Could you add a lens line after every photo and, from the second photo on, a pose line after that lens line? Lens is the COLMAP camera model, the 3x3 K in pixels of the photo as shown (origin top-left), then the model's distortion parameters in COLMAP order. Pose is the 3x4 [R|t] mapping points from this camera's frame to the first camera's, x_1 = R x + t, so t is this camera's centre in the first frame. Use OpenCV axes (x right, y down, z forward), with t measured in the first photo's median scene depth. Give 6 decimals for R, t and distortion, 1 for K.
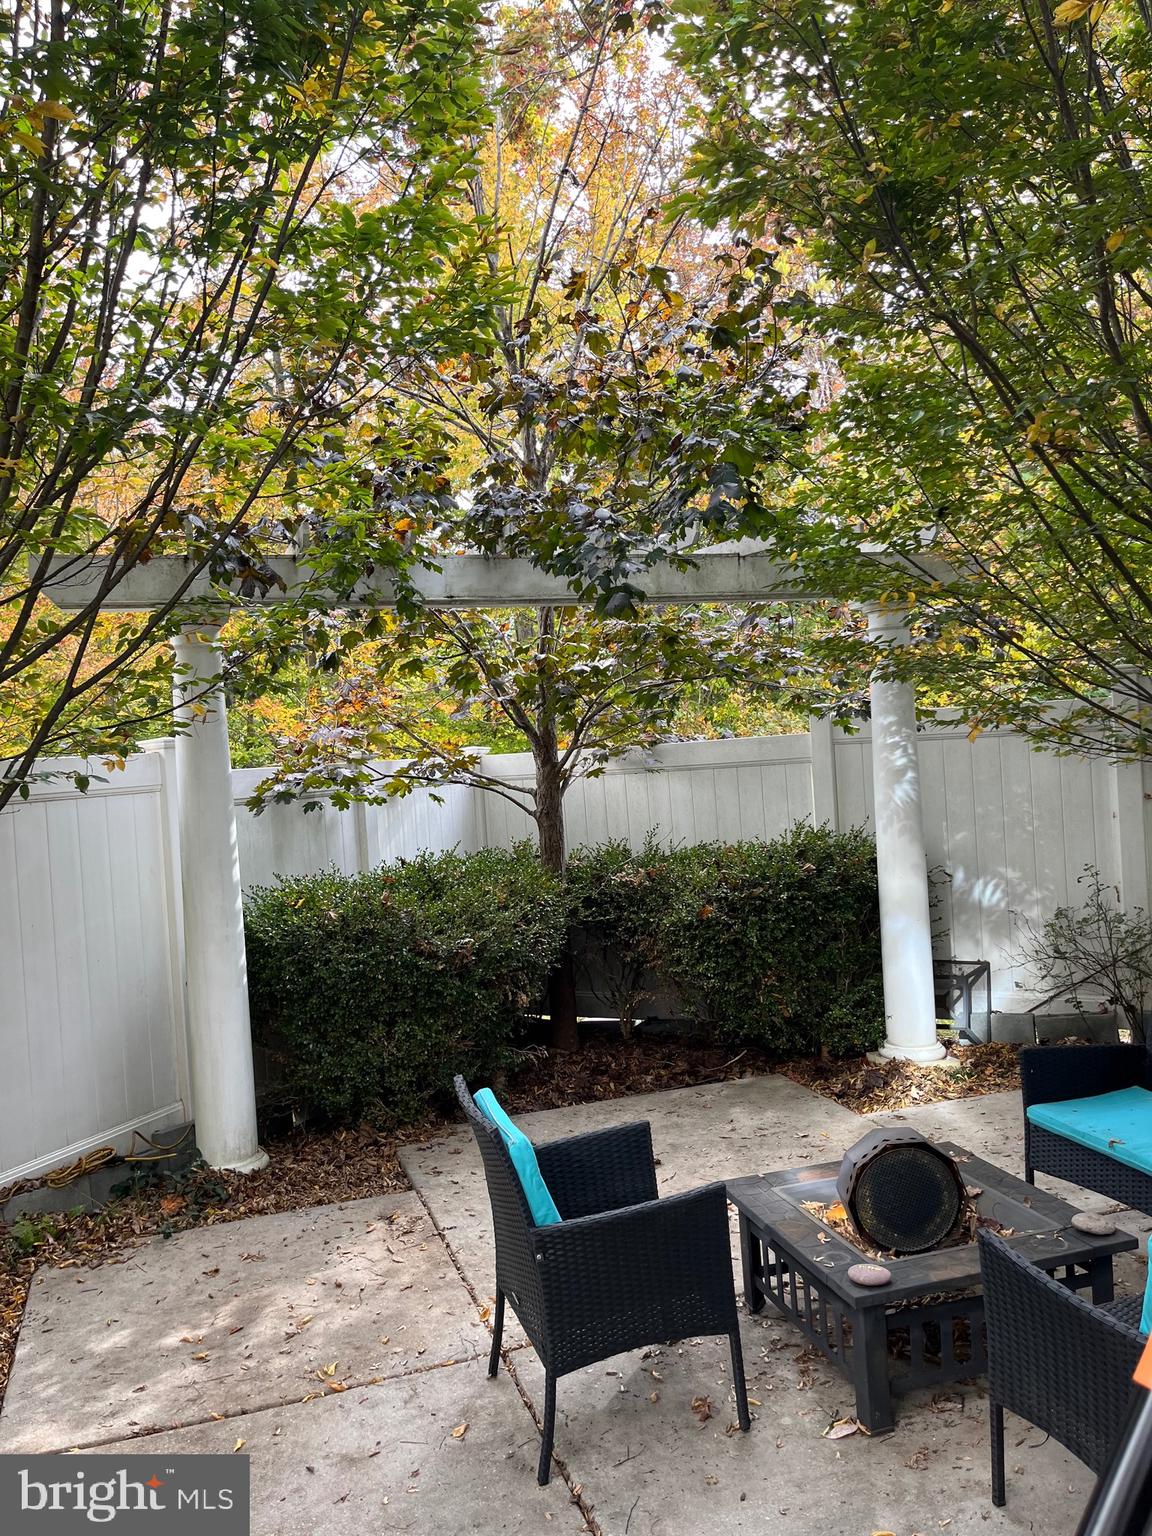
lens RADIAL K [[1158.5, 0, 574.3], [0, 1158.5, 774.1], [0, 0, 1]] dist [0.067742, -0.080702]
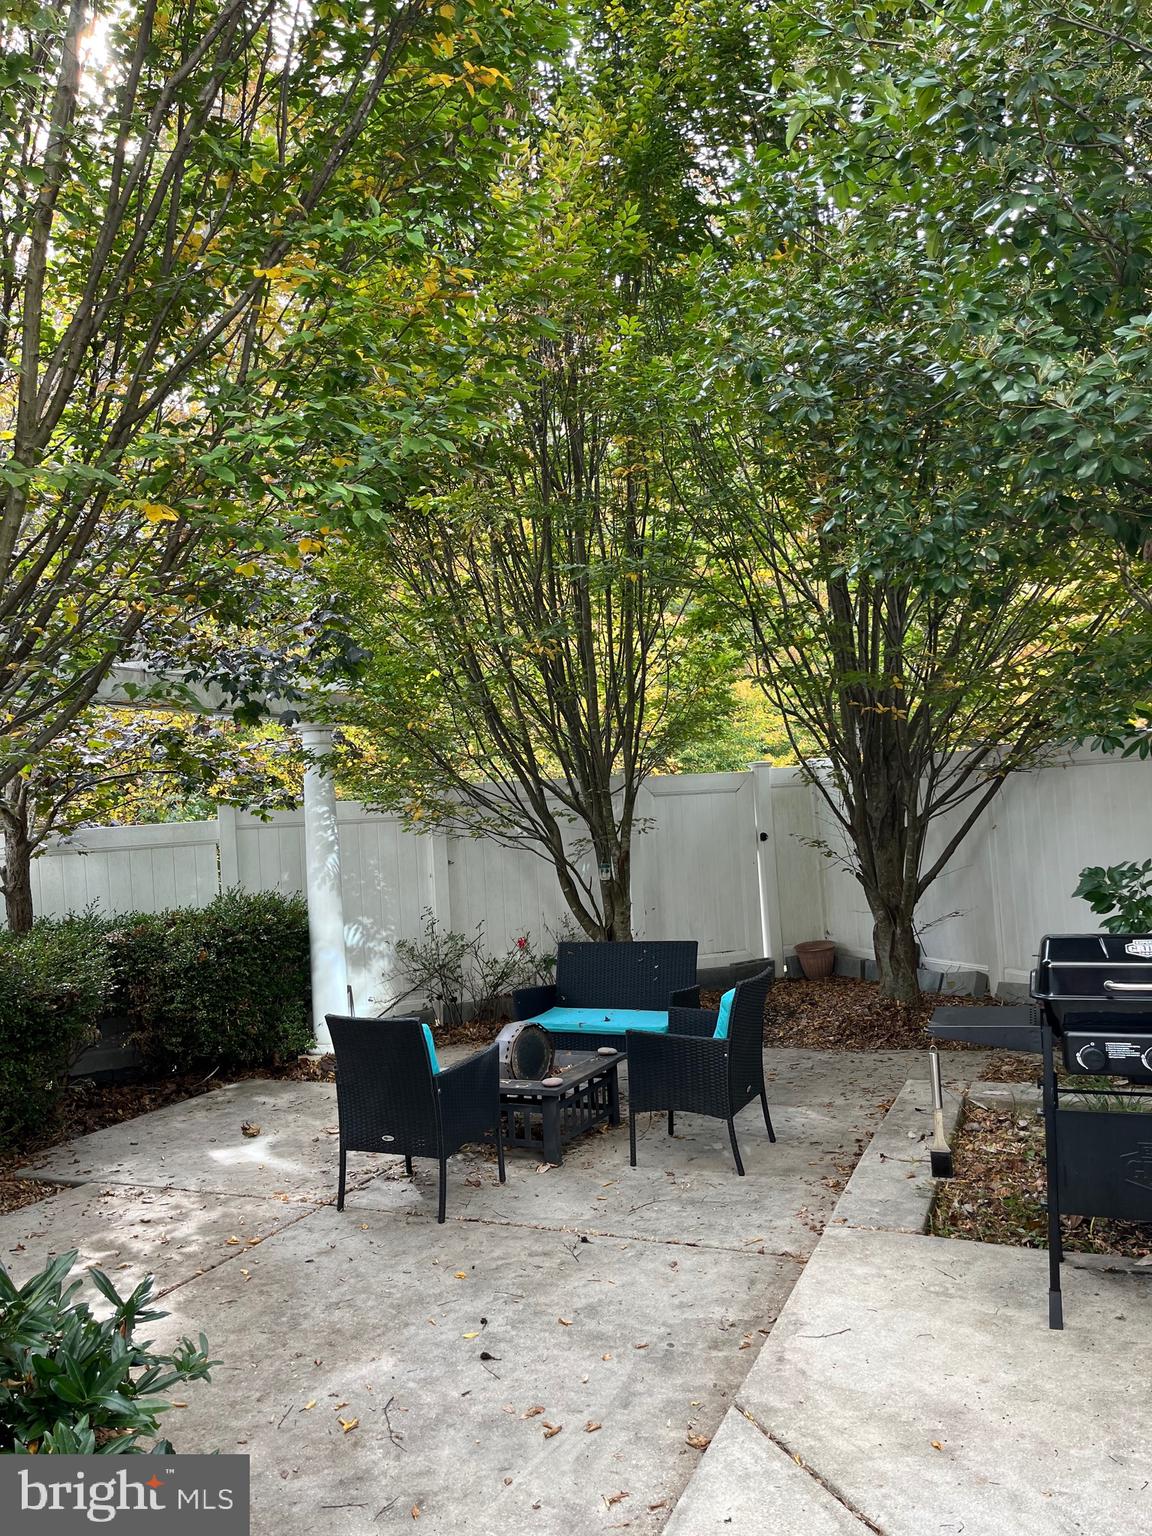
lens RADIAL K [[1158.5, 0, 574.3], [0, 1158.5, 774.1], [0, 0, 1]] dist [0.067742, -0.080702]
pose [[0.685760, 0.045943, 0.726377, -0.534137], [0.024694, 0.995962, -0.086307, 0.039873], [-0.727409, 0.077123, 0.681856, -0.175673]]
